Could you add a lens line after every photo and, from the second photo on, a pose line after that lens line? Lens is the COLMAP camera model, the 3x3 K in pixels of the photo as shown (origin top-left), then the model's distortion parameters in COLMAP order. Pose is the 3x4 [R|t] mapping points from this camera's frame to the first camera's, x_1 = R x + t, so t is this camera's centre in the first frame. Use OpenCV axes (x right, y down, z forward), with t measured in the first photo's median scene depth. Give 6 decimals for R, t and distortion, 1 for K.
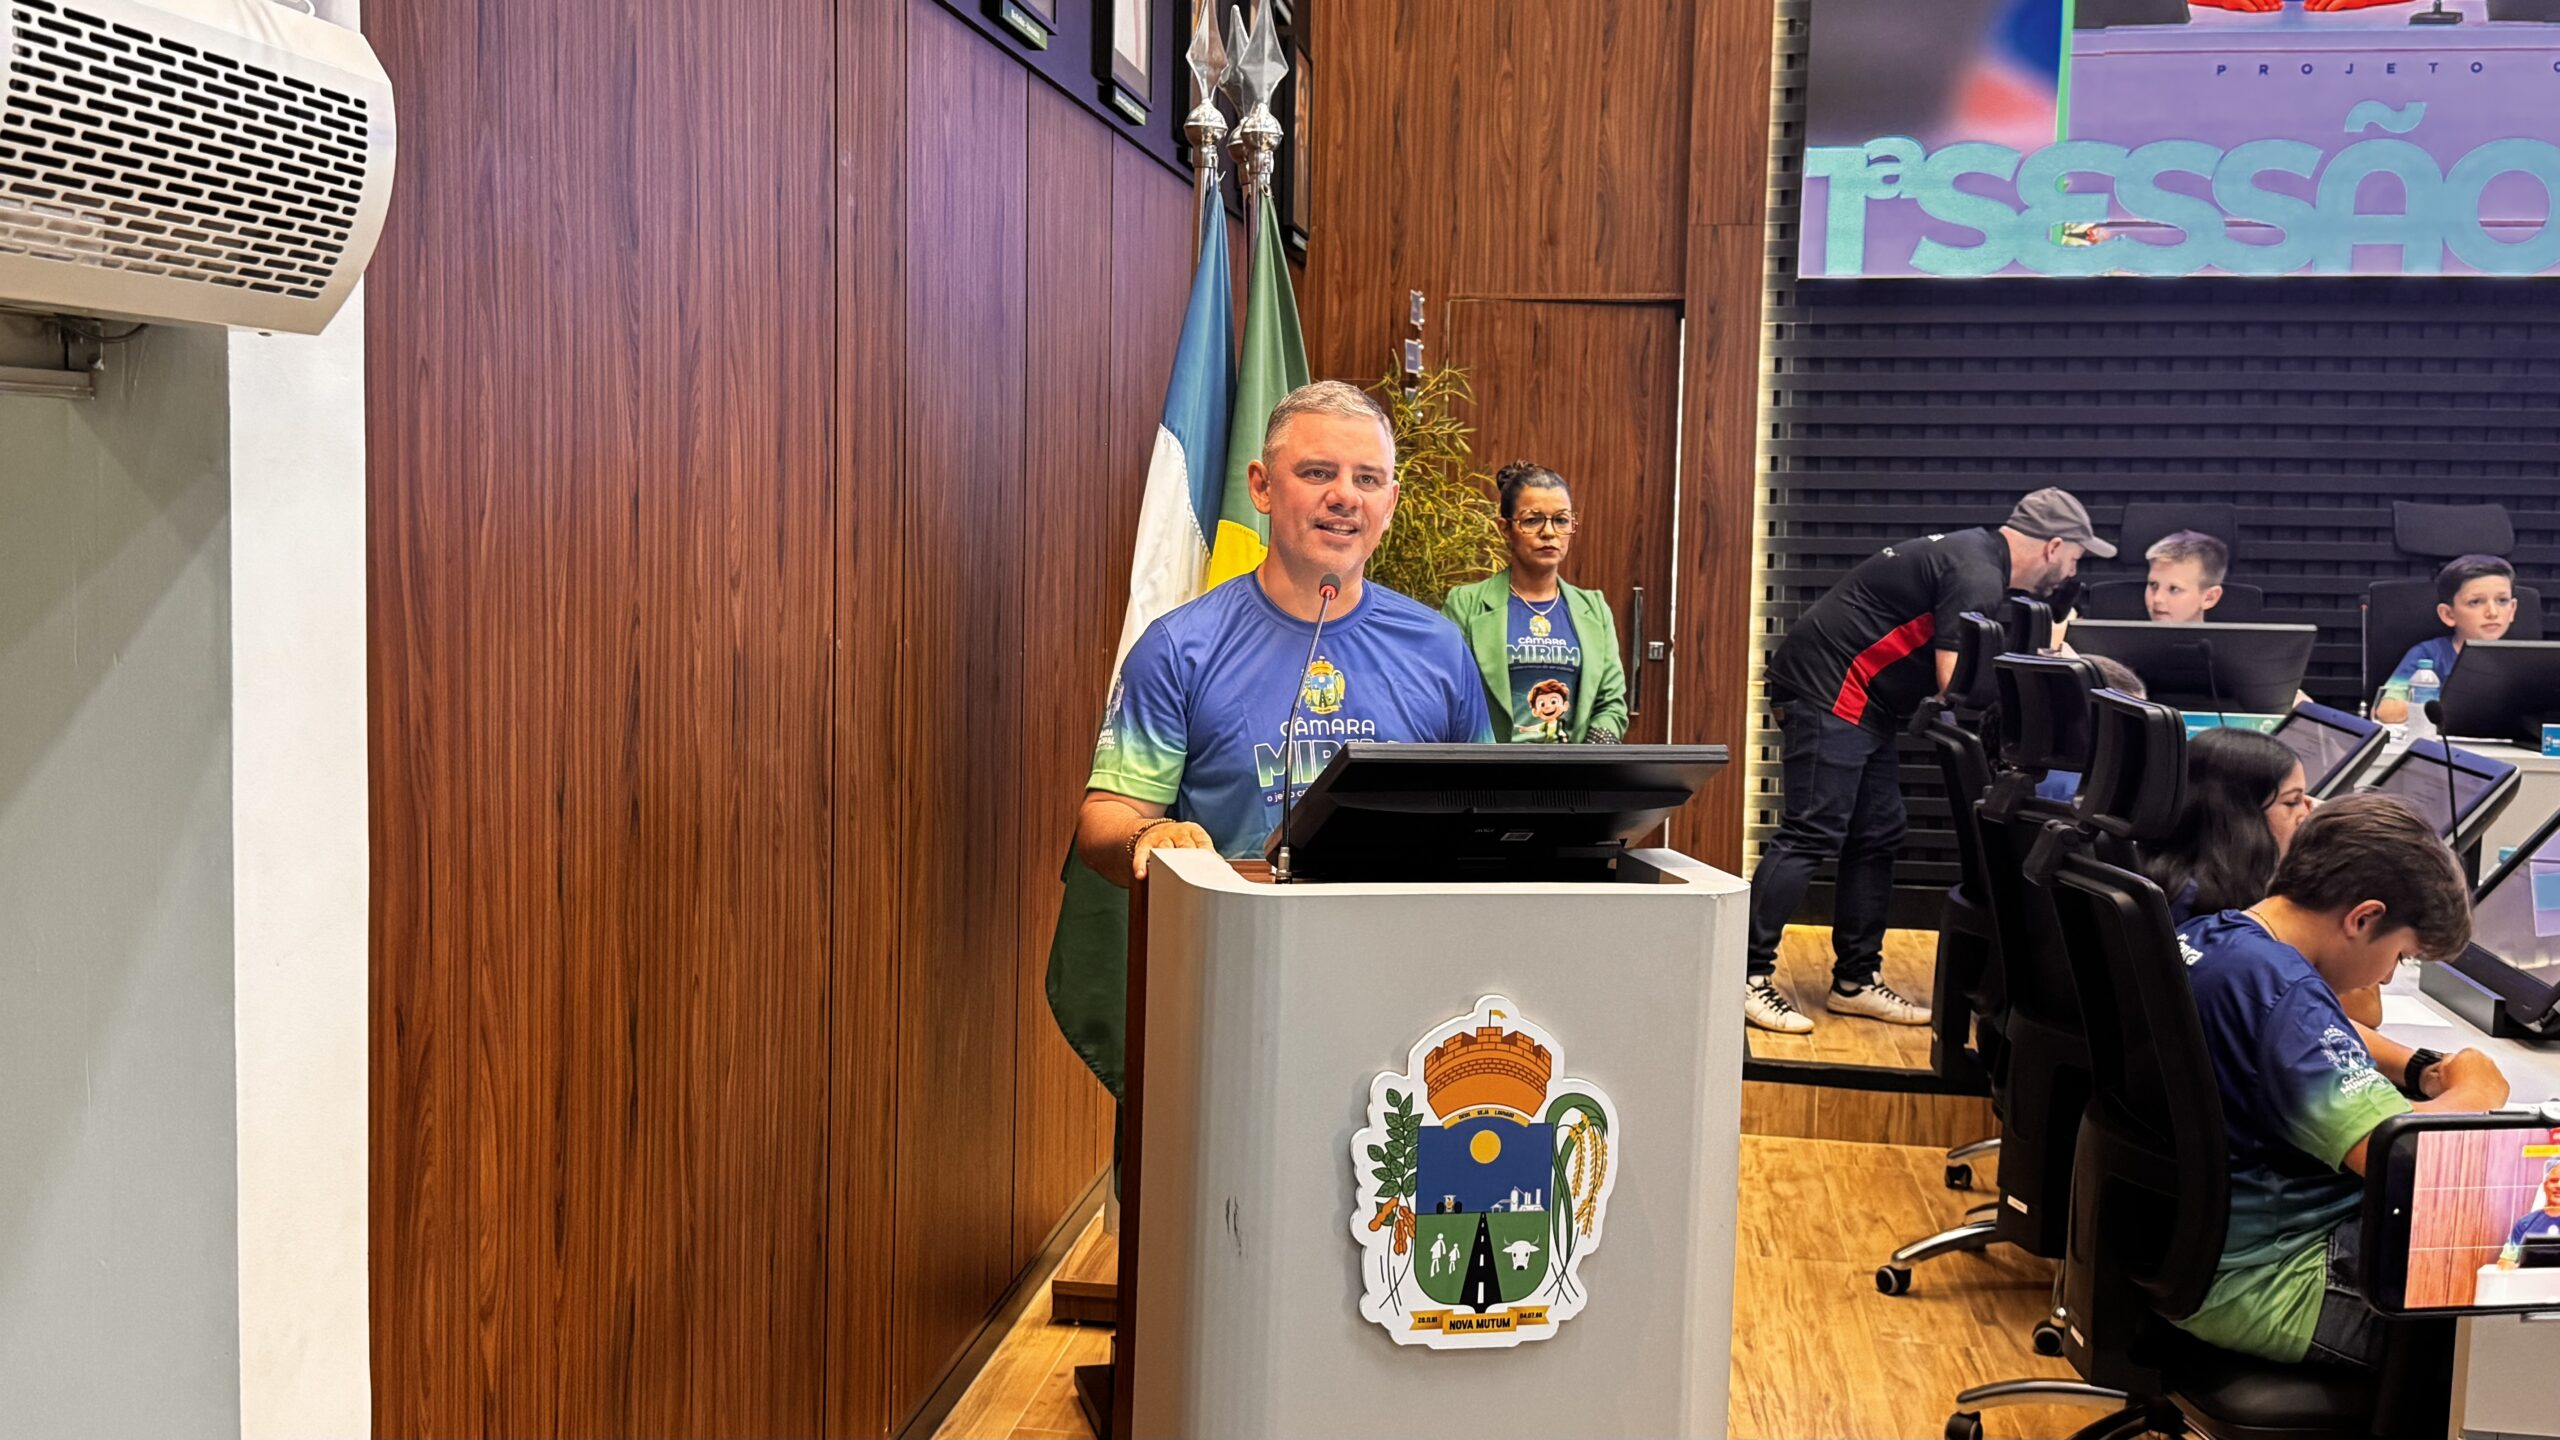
lens RADIAL K [[2531.1, 0, 1306.3], [0, 2531.1, 726.1], [0, 0, 1]] dist [0.214444, -0.513096]
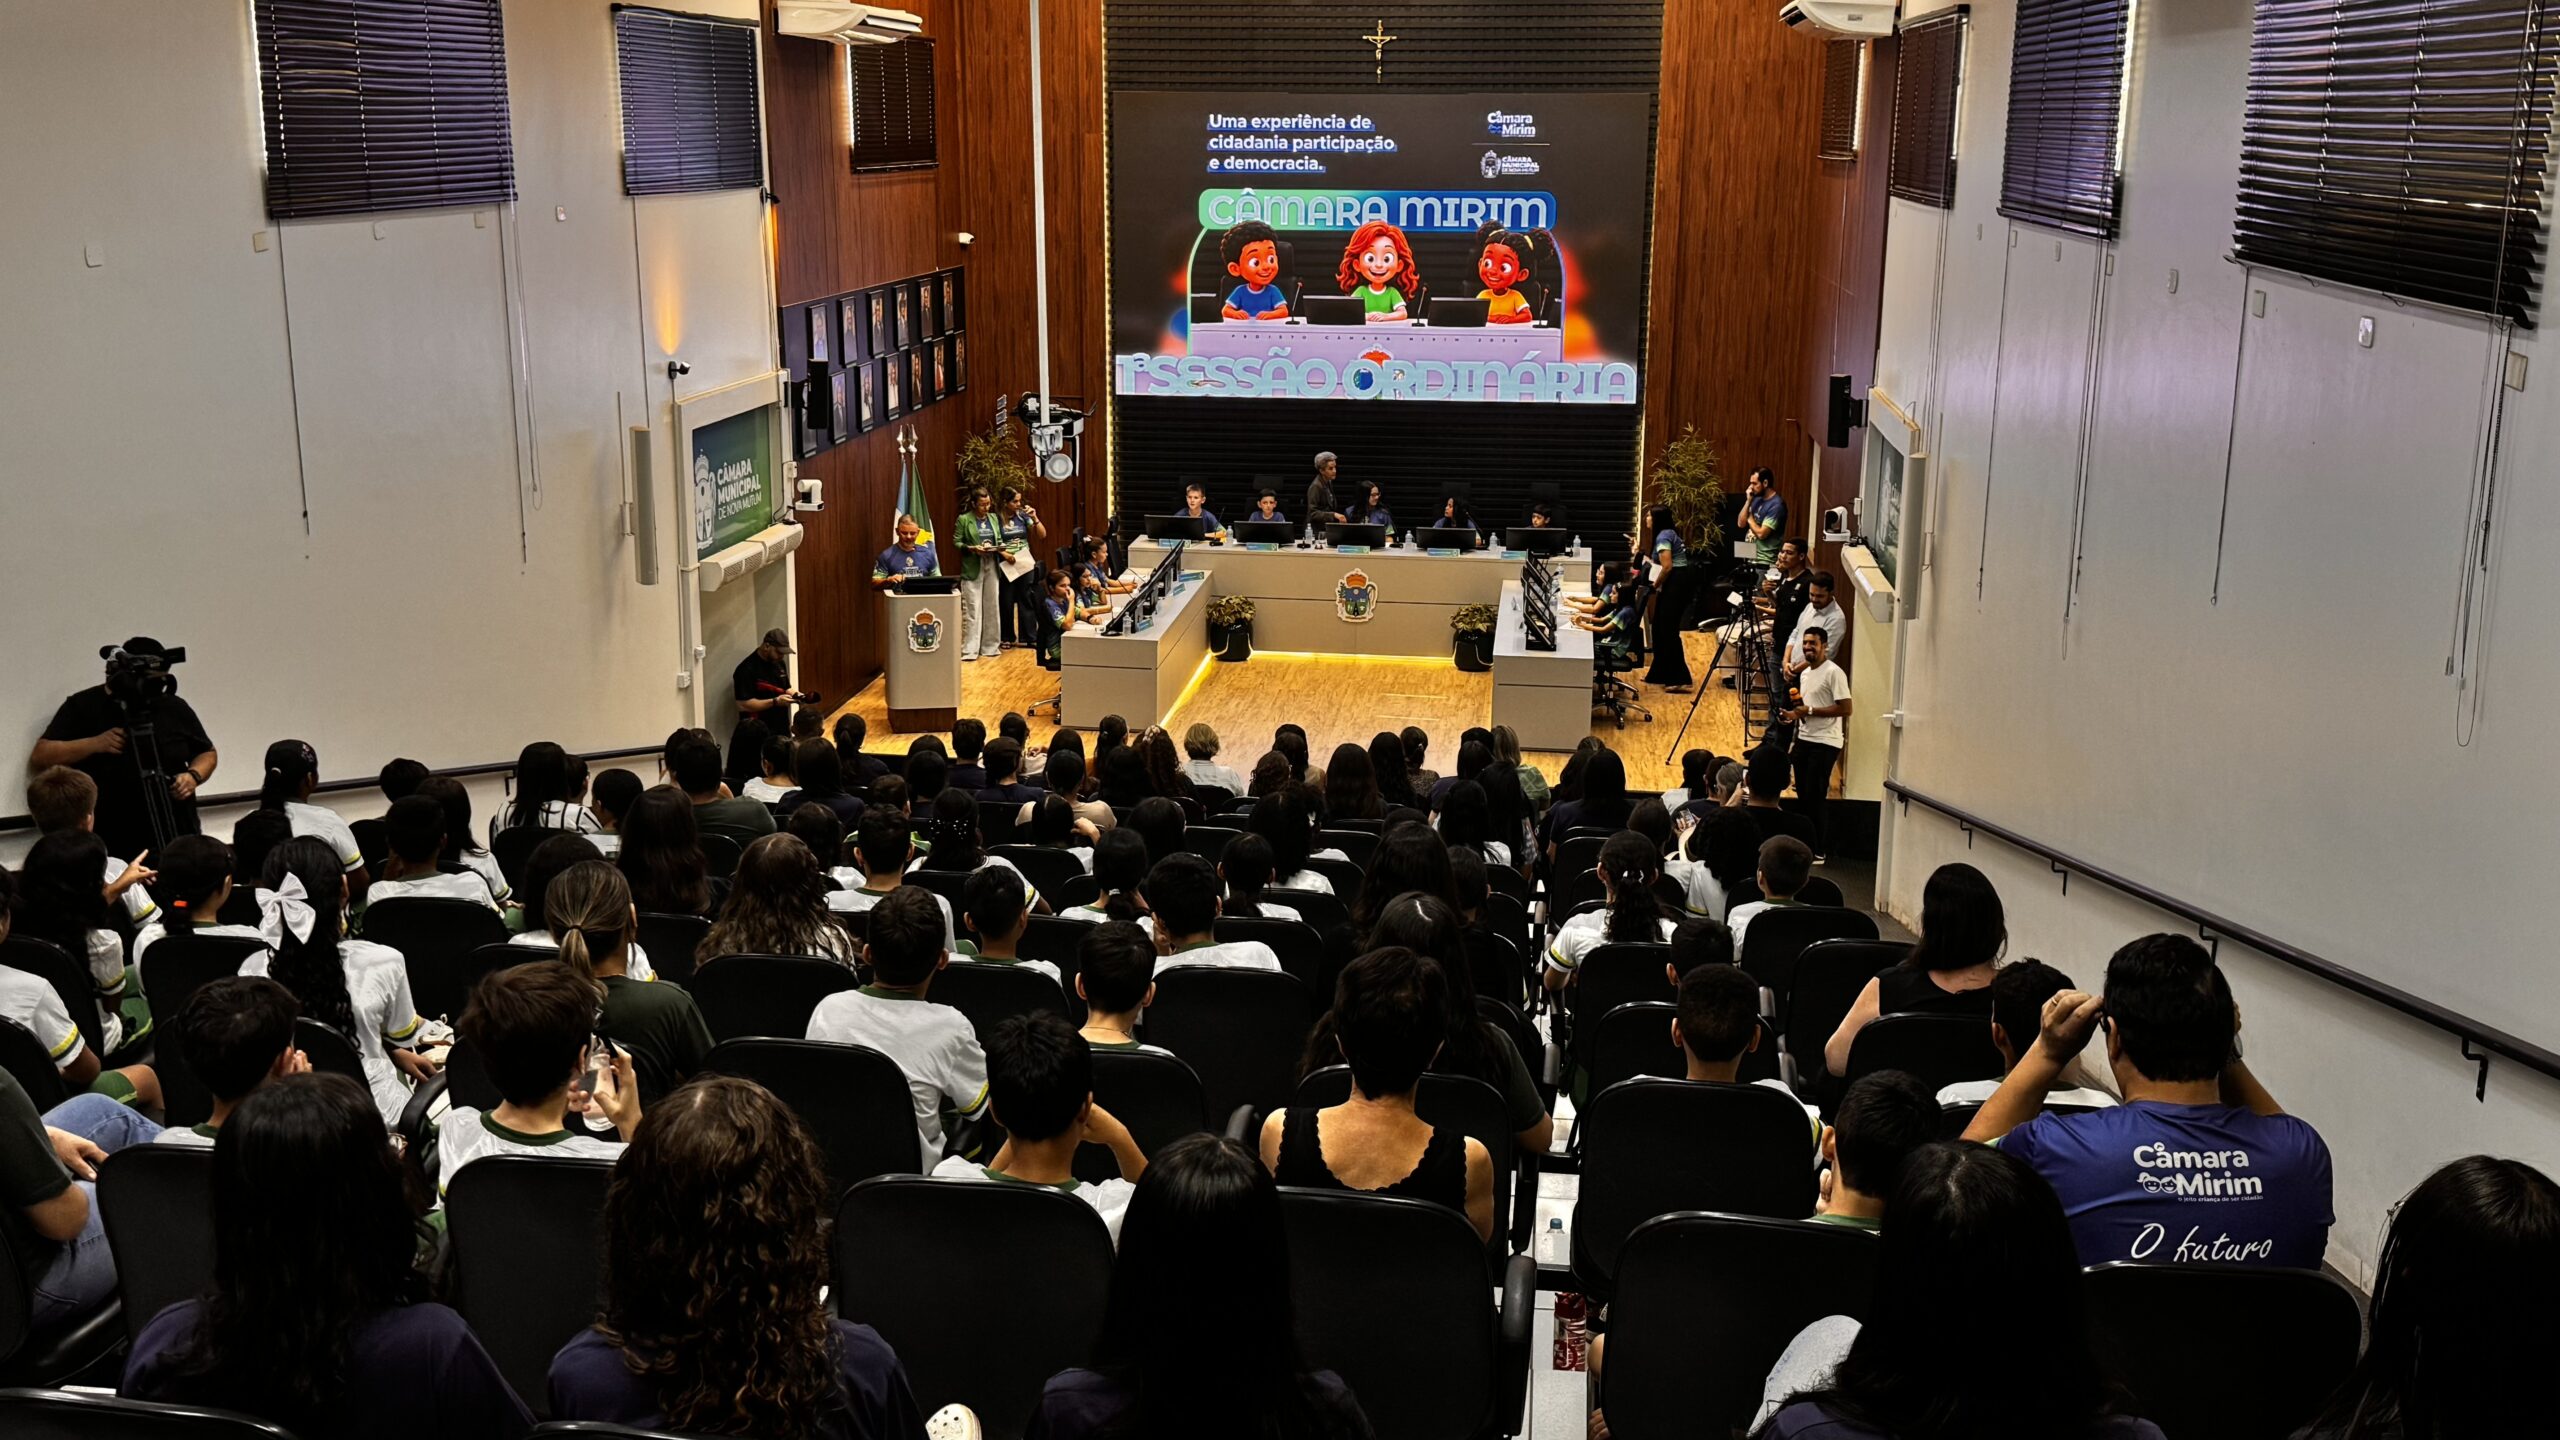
lens RADIAL K [[2507.3, 0, 1283.3], [0, 2507.3, 713.6], [0, 0, 1]] dist [0.197363, -0.426716]
pose [[0.999826, -0.010367, 0.015491, 0.349919], [0.008076, 0.989938, 0.141269, -0.221432], [-0.016800, -0.141119, 0.989850, -2.254782]]
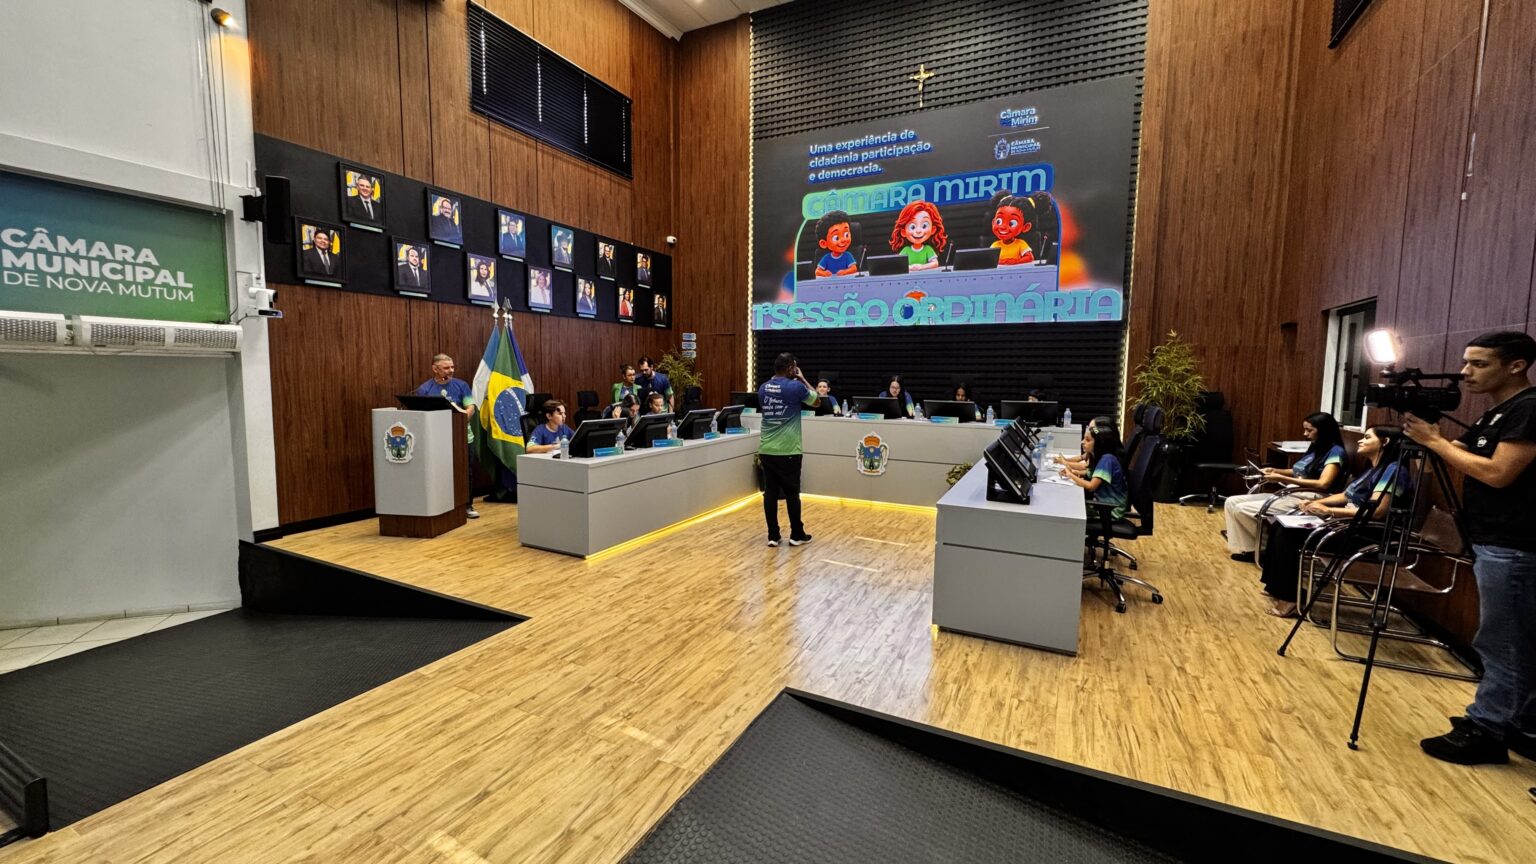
lens RADIAL K [[615.7, 0, 766.9], [0, 615.7, 429.7], [0, 0, 1]] dist [-0.002835, 0.000319]
pose [[0.944833, 0.024925, -0.326603, 0.634911], [-0.026319, 0.999654, 0.000150, 0.031236], [0.326494, 0.008454, 0.945162, -0.190686]]
